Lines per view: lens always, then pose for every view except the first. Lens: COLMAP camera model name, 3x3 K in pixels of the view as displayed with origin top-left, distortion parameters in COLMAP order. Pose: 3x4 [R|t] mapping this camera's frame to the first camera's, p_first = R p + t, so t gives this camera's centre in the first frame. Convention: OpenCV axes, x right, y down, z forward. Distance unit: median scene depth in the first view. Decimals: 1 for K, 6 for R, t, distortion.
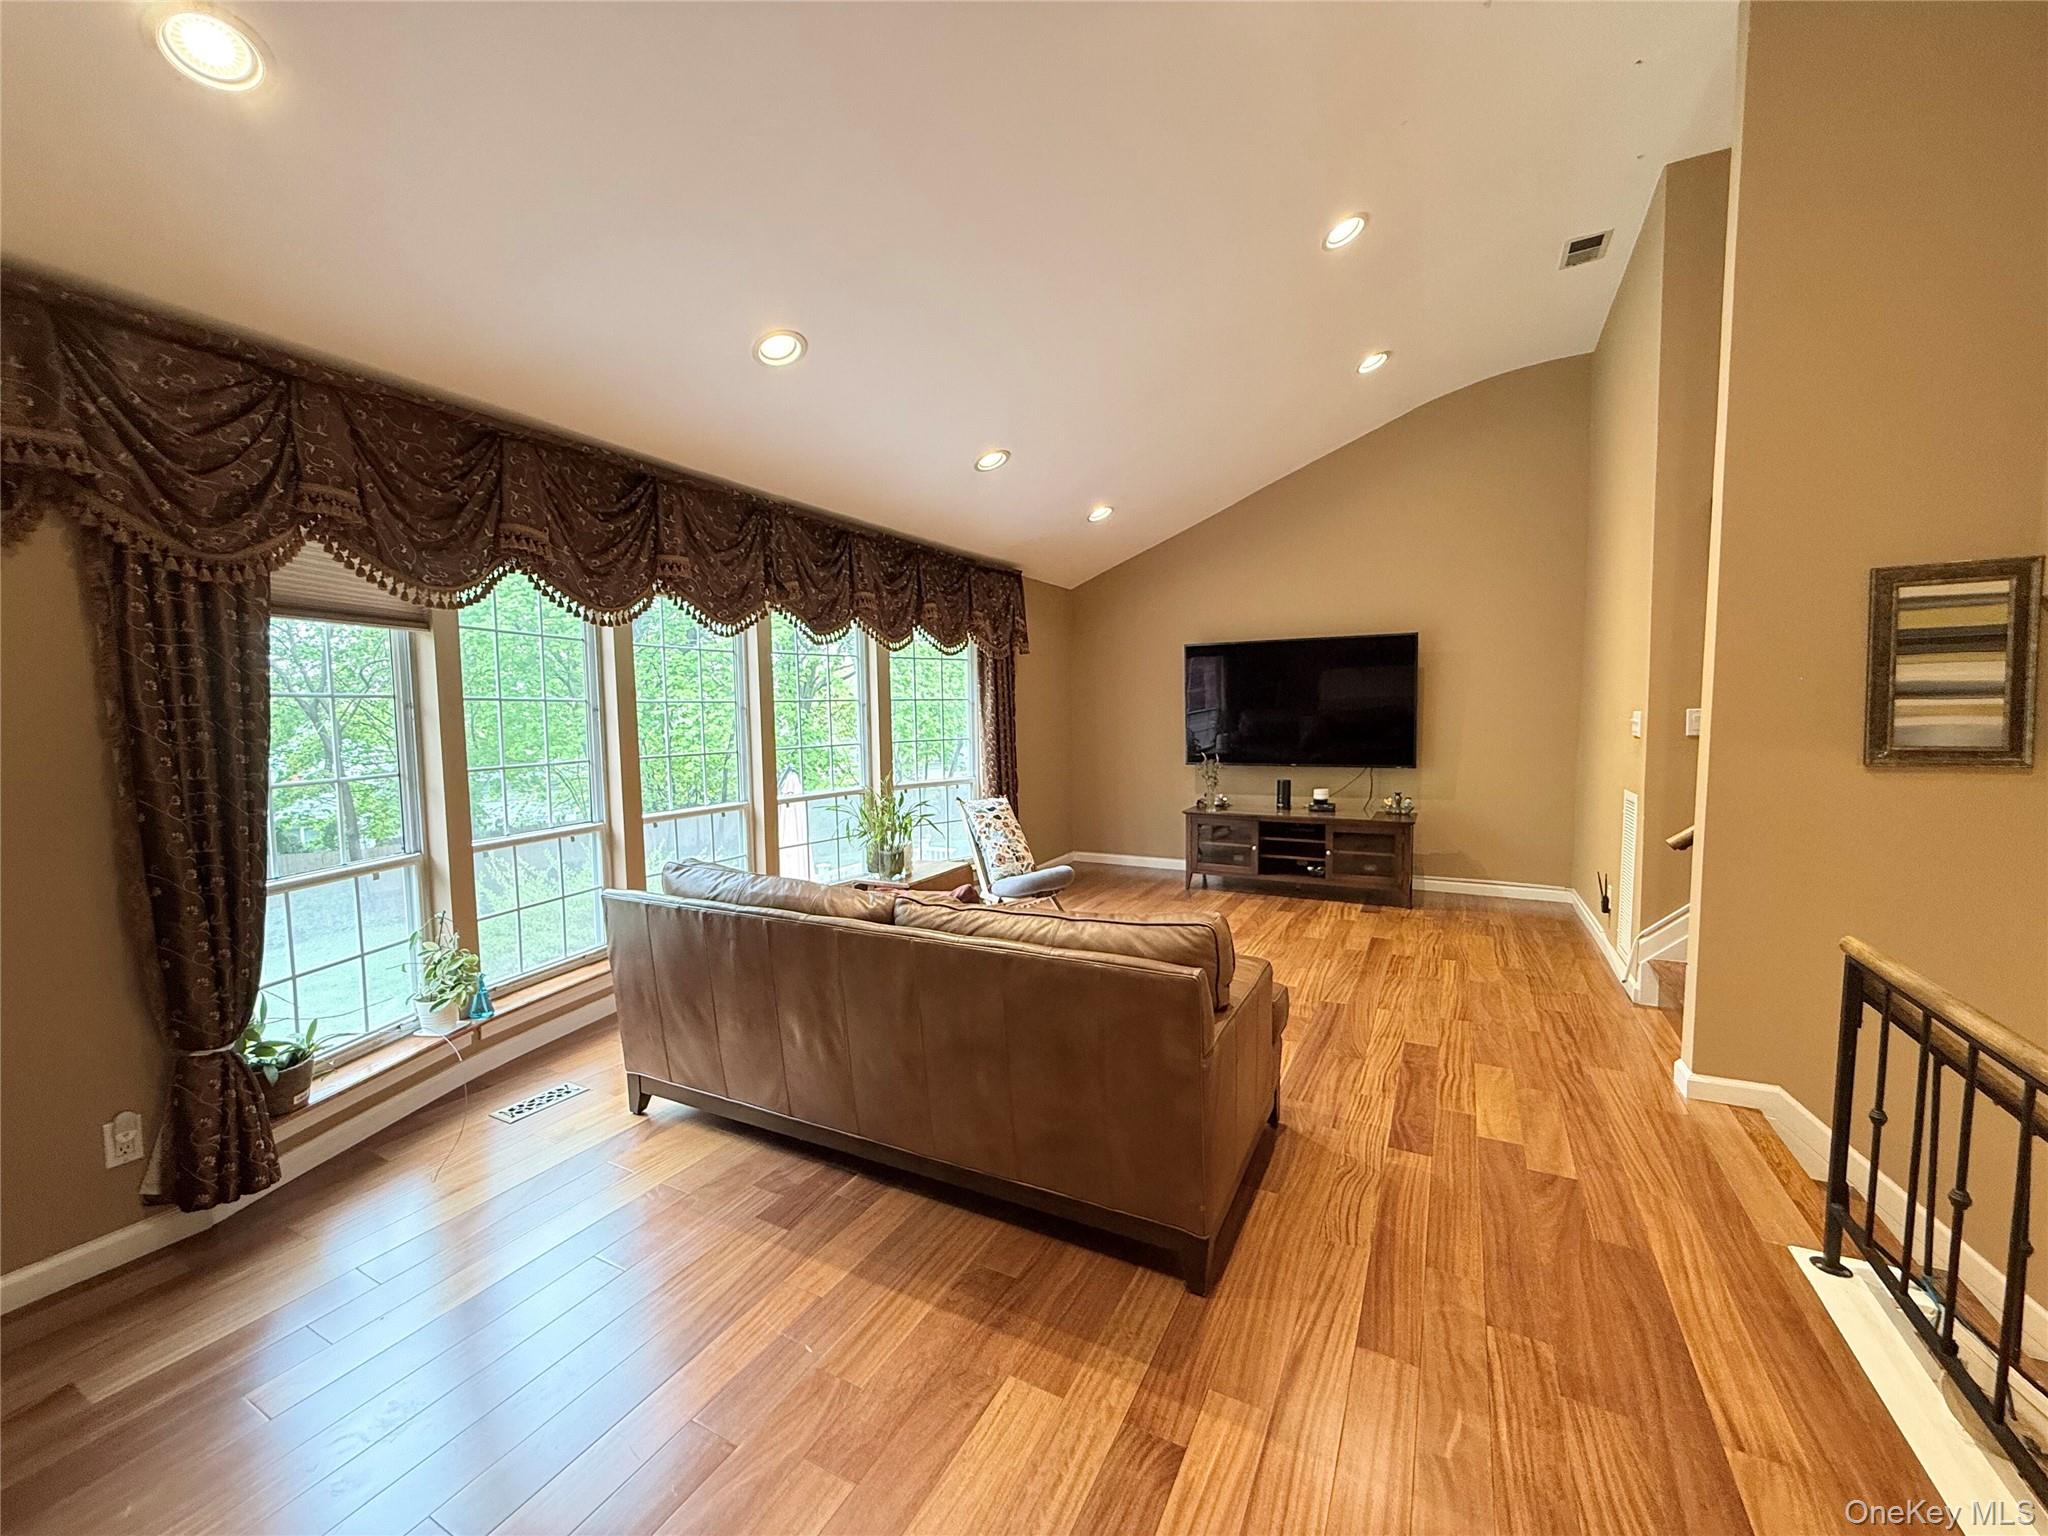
lens RADIAL K [[817.5, 0, 1019.5], [0, 817.5, 767.5], [0, 0, 1]] dist [0.000618, -0.000503]
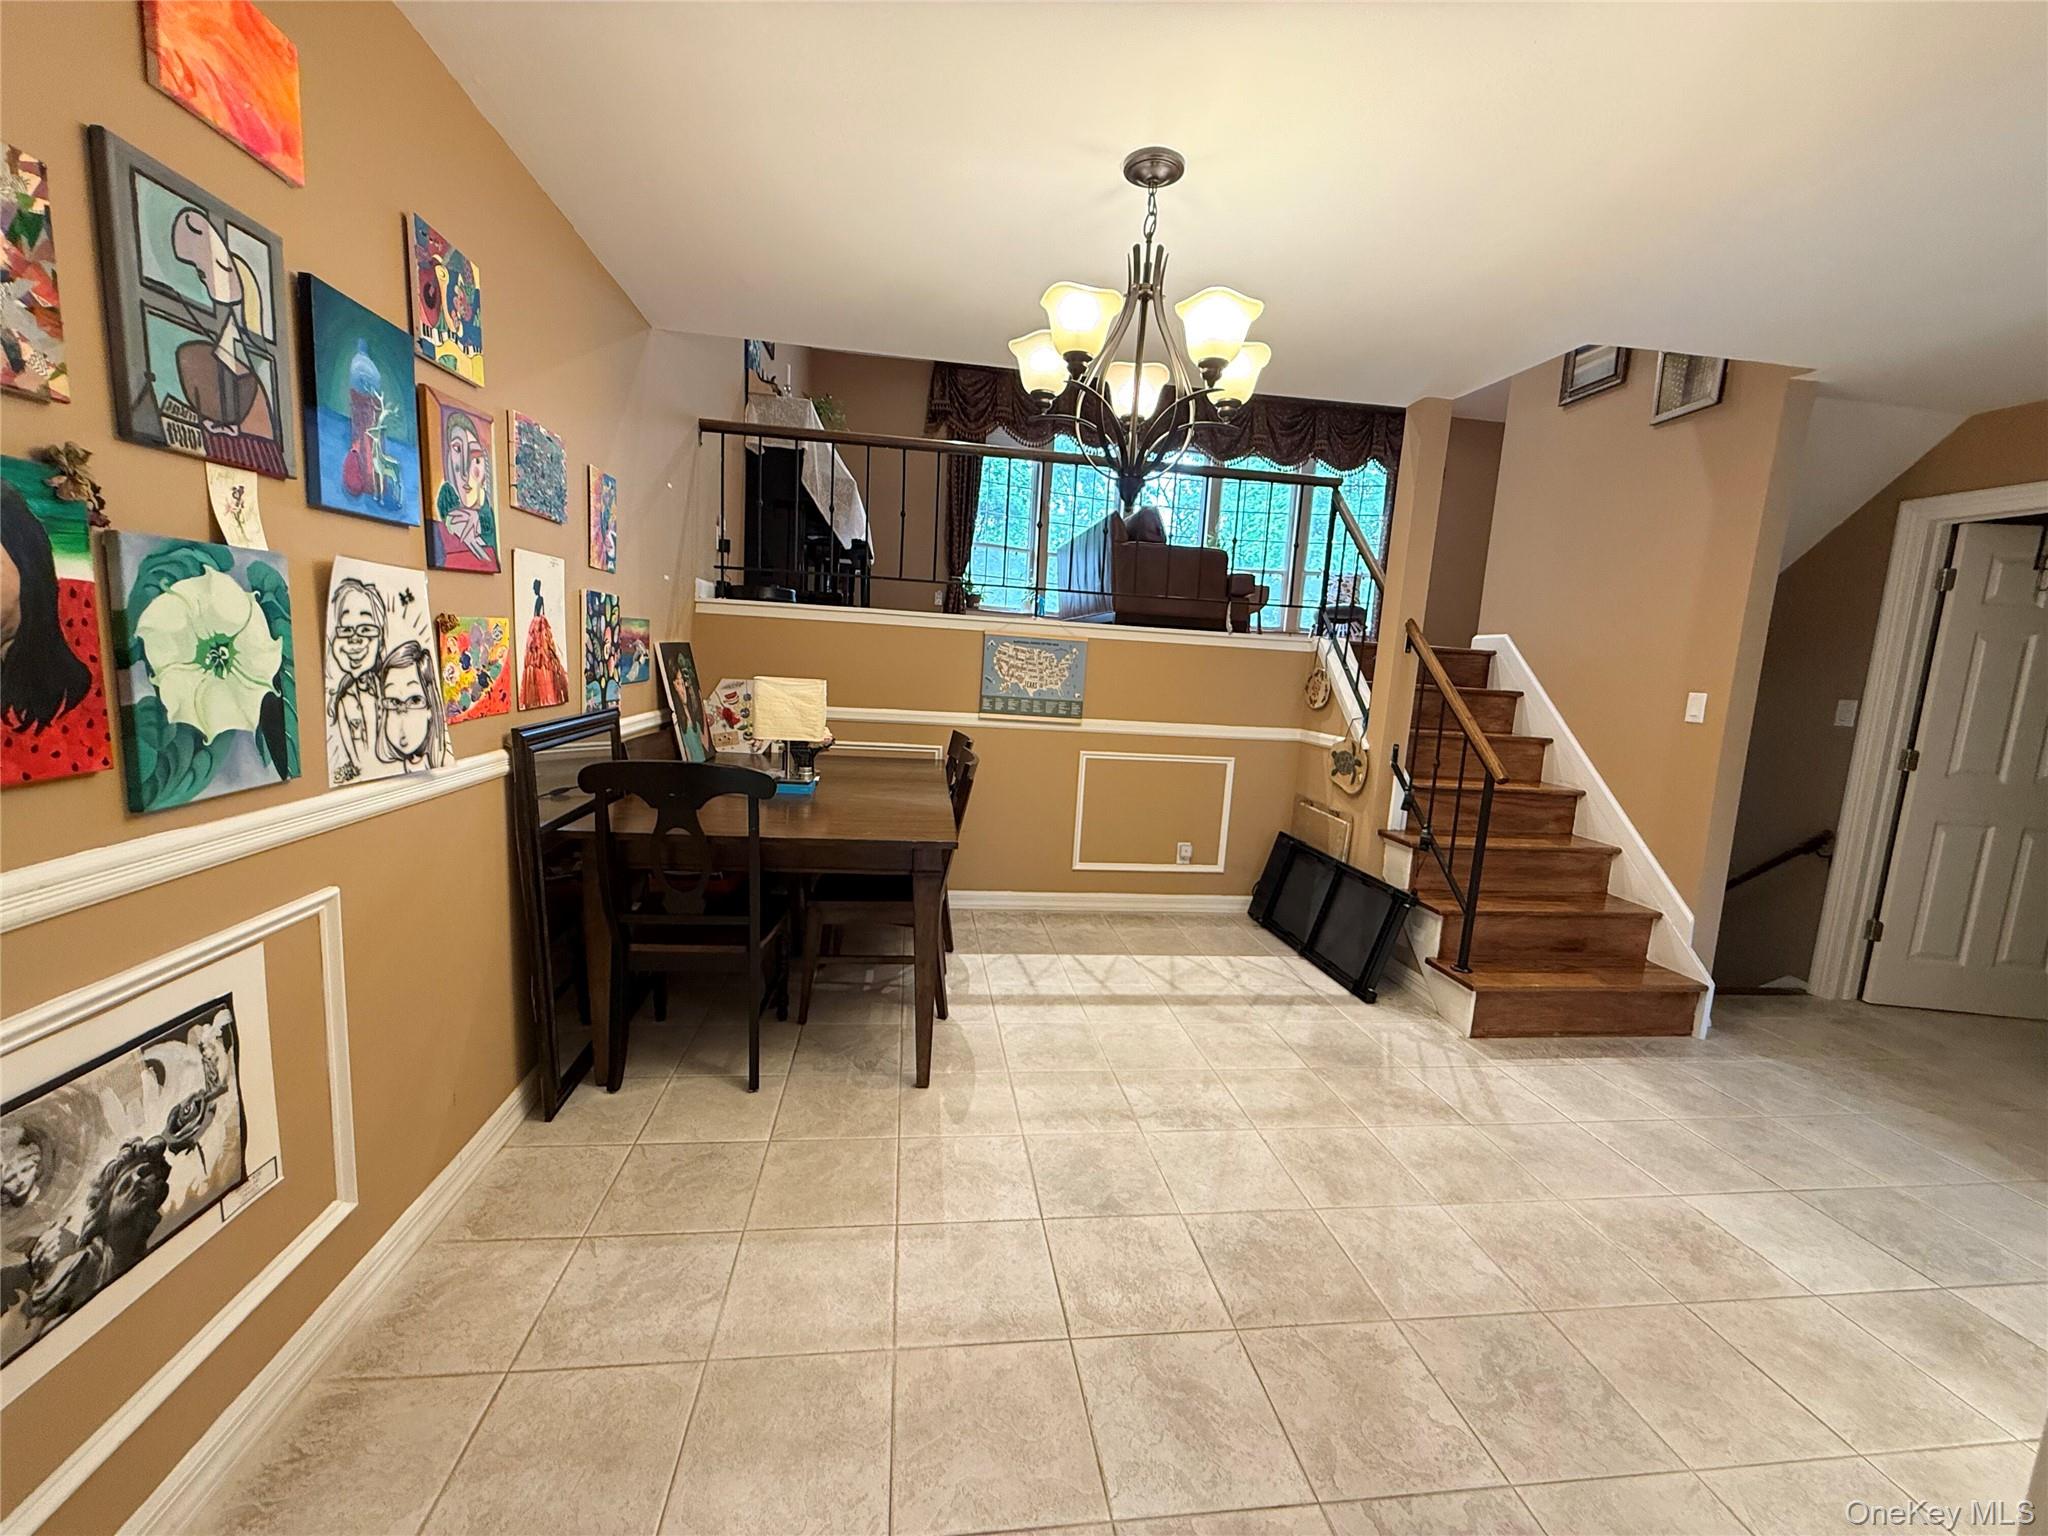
lens RADIAL K [[817.5, 0, 1019.5], [0, 817.5, 767.5], [0, 0, 1]] dist [0.000618, -0.000503]
pose [[0.578193, 0.161994, -0.799657, 1.854264], [-0.126986, 0.986015, 0.107929, 0.650884], [0.805957, 0.039141, 0.590678, -0.719215]]
